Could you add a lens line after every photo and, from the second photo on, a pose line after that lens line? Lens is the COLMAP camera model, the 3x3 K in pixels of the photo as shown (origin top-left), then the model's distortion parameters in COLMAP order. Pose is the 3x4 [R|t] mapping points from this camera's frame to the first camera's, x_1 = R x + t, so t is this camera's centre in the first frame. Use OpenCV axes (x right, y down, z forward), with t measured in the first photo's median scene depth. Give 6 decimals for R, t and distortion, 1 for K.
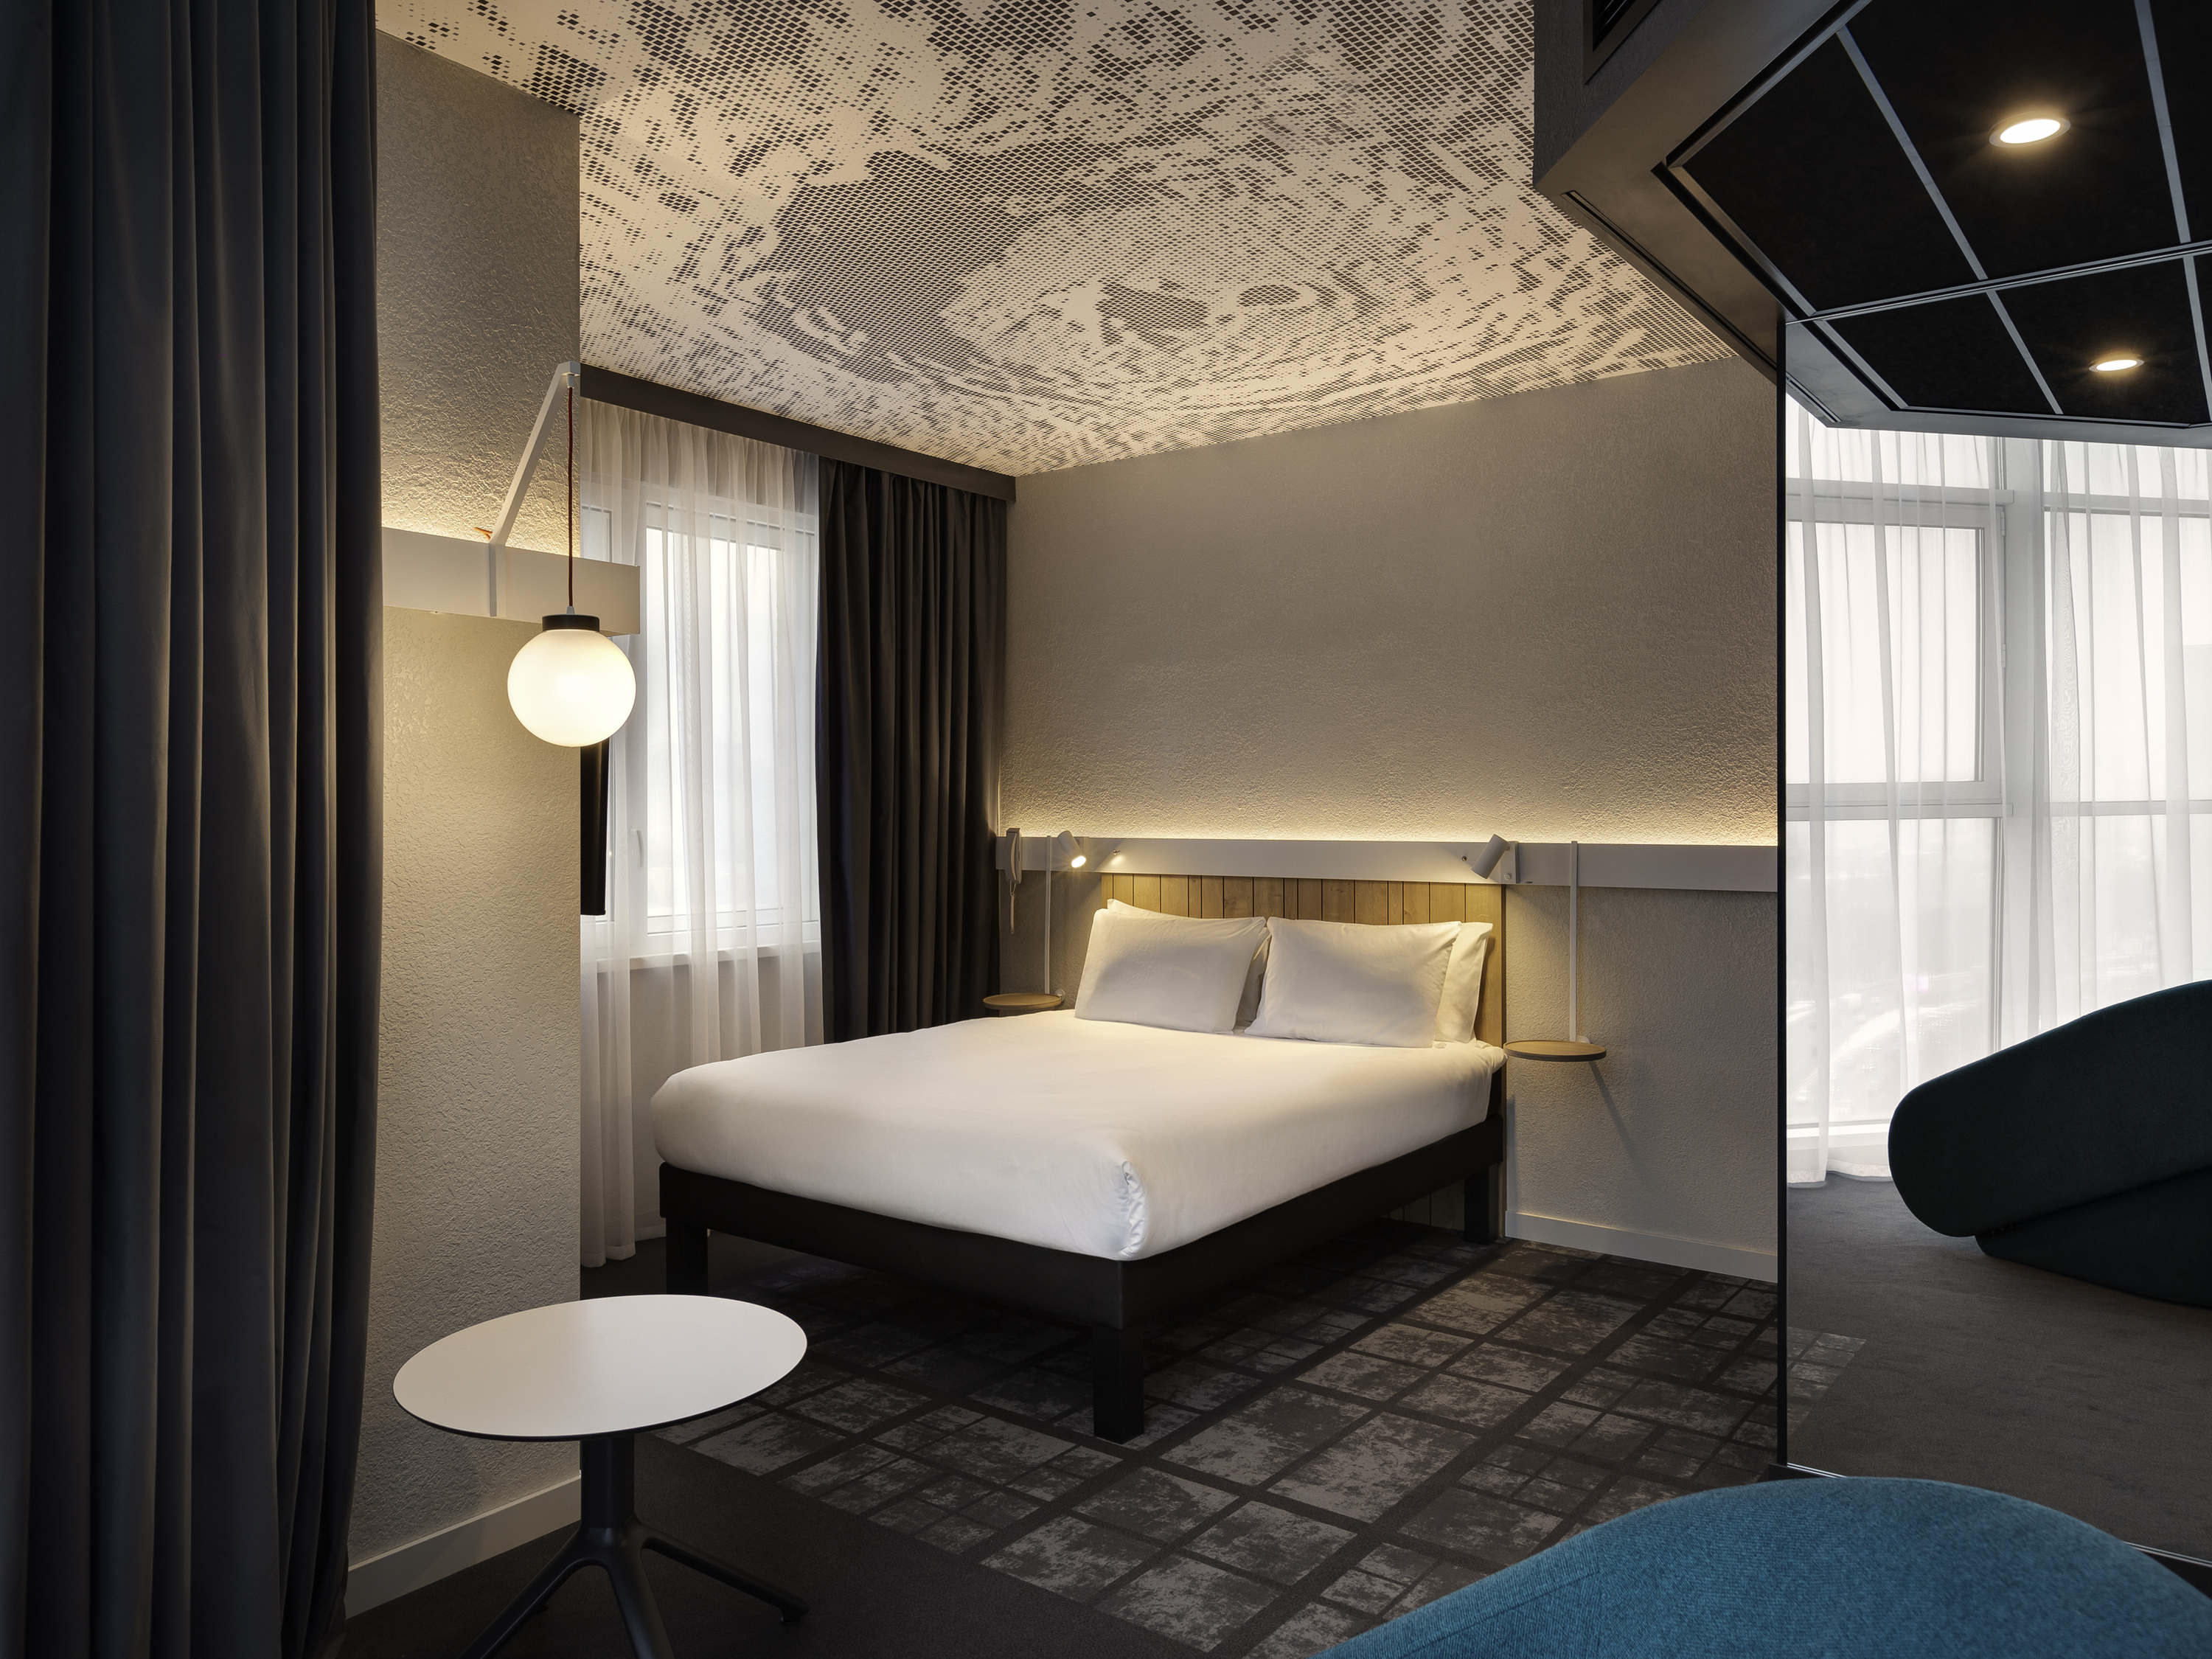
lens RADIAL K [[1570.2, 0, 1114.5], [0, 1570.2, 793.7], [0, 0, 1]] dist [0.004300, 0.000532]
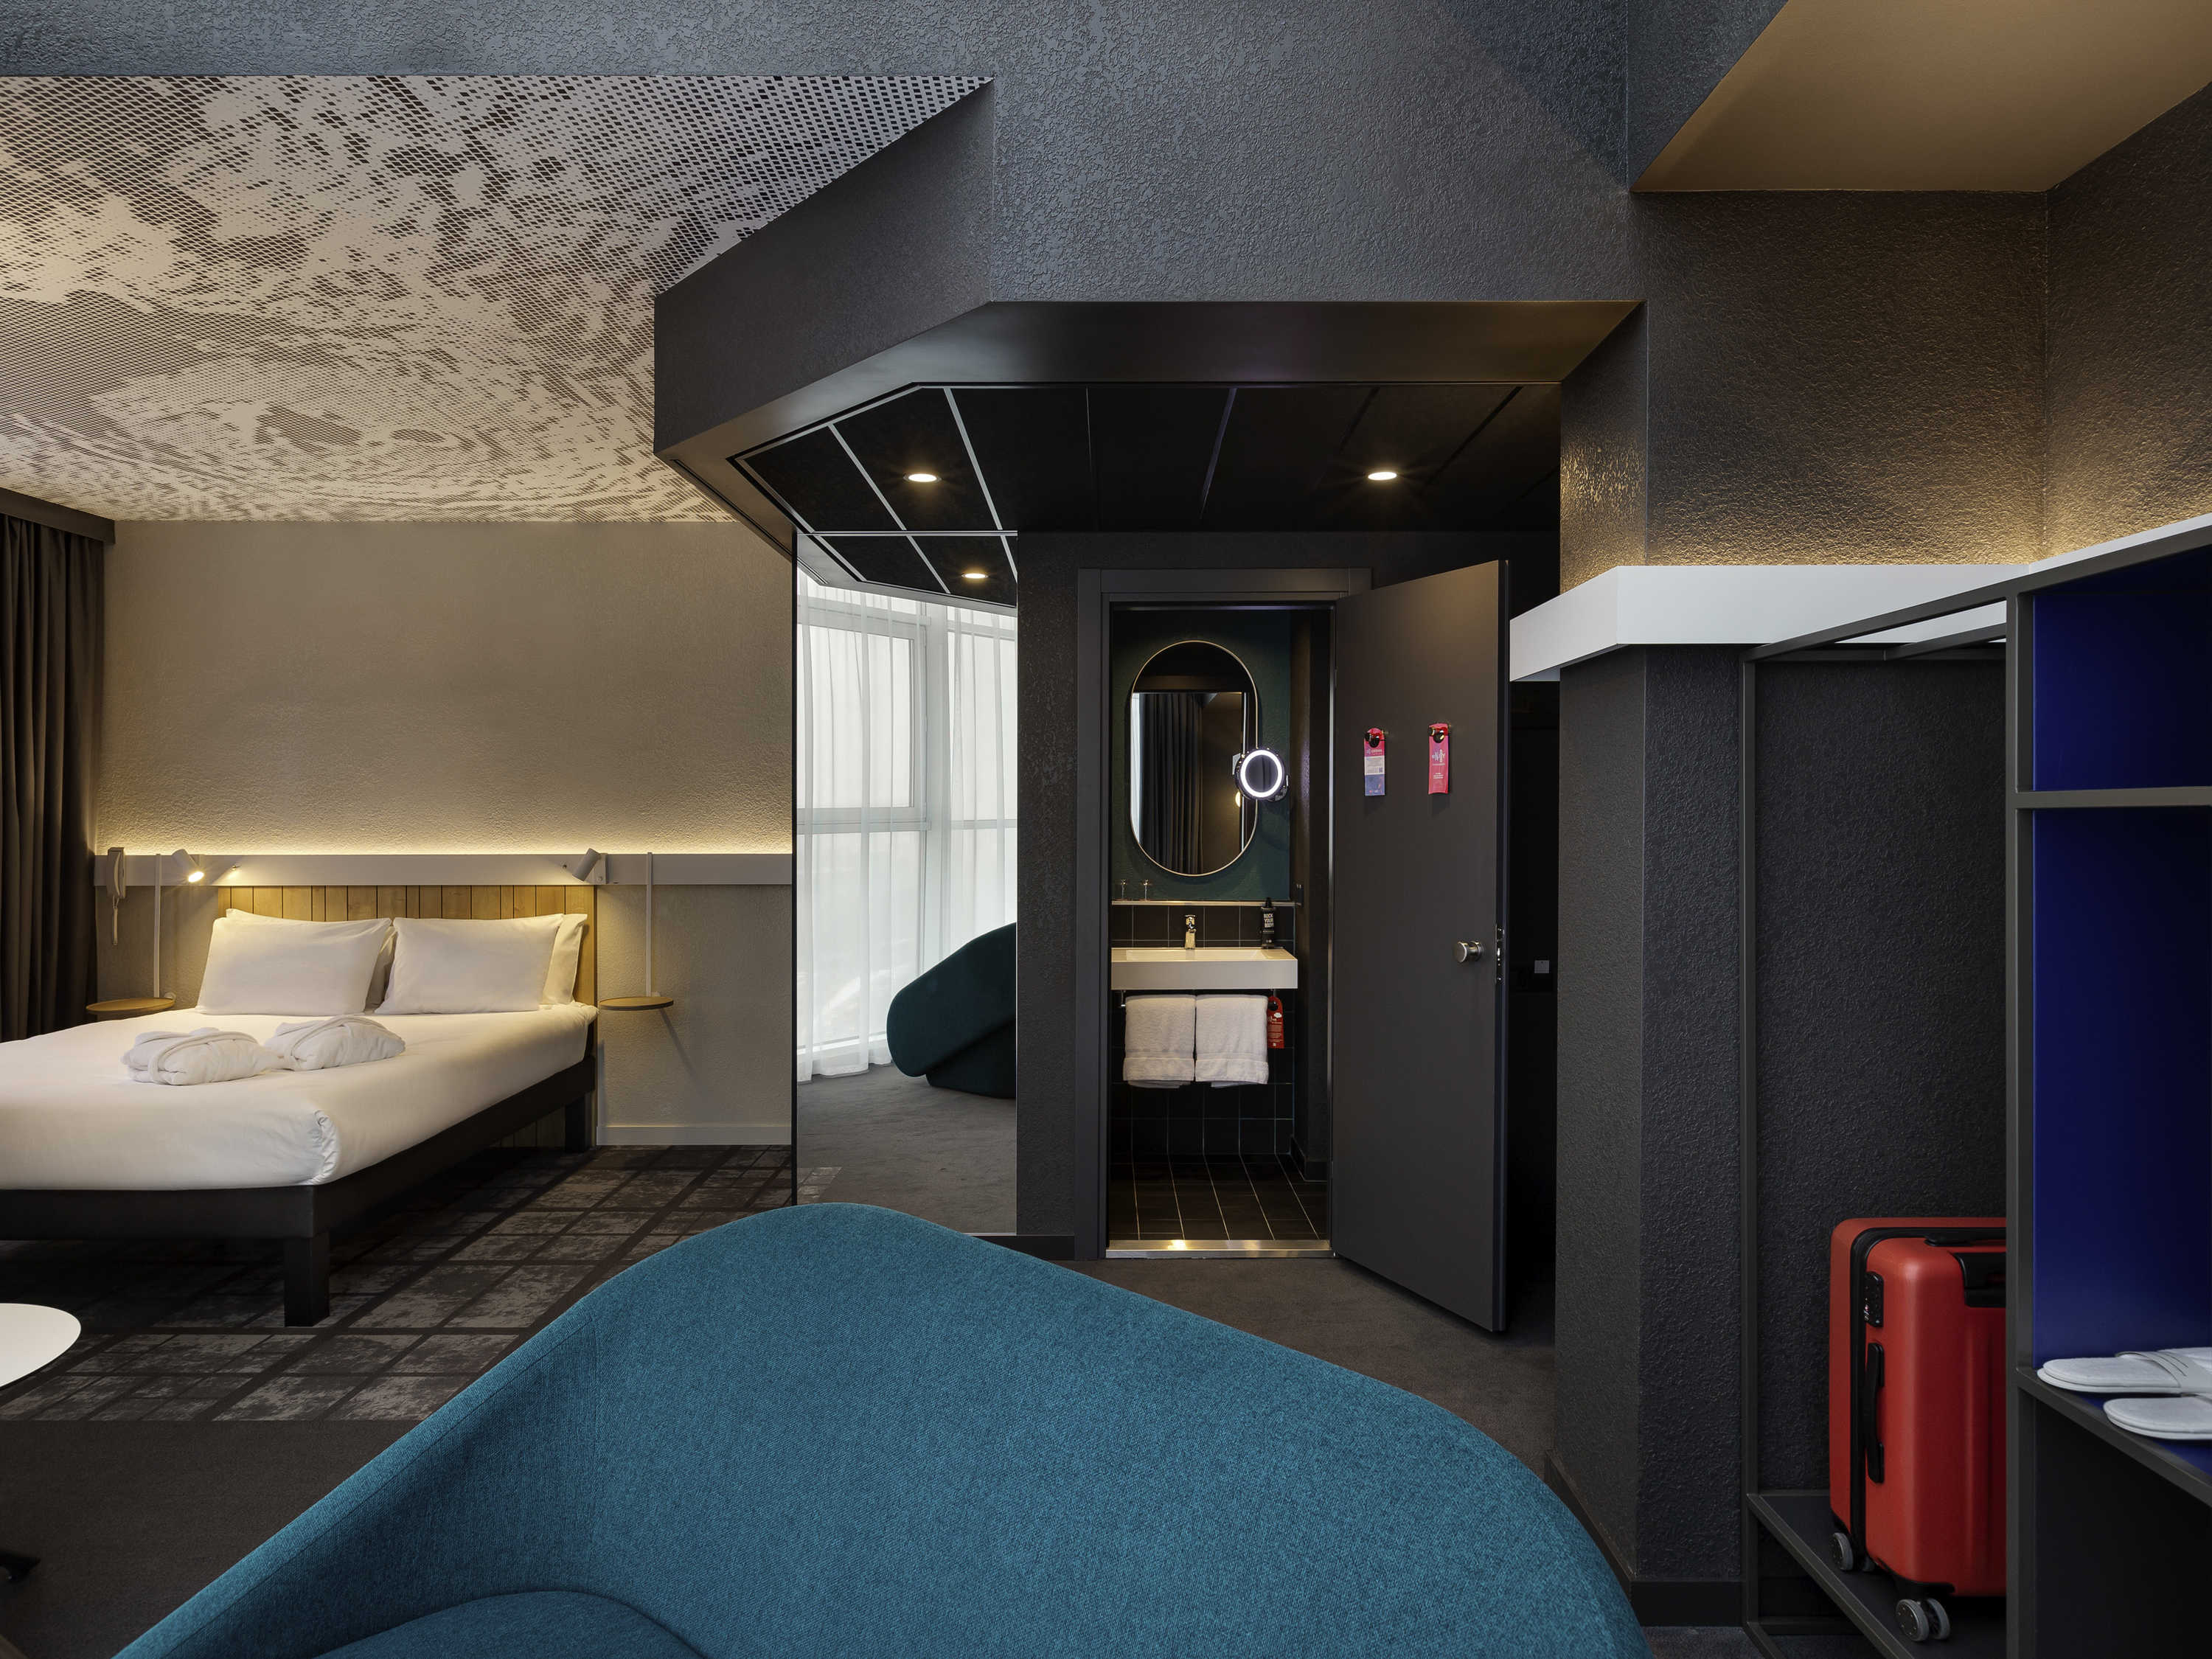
lens RADIAL K [[1278.8, 0, 1106.0], [0, 1278.8, 829.5], [0, 0, 1]] dist [0.000667, -0.001290]
pose [[0.796995, -0.005493, 0.603961, -0.080681], [-0.004764, 0.999870, 0.015379, -0.010905], [-0.603967, -0.015134, 0.796865, -0.169976]]
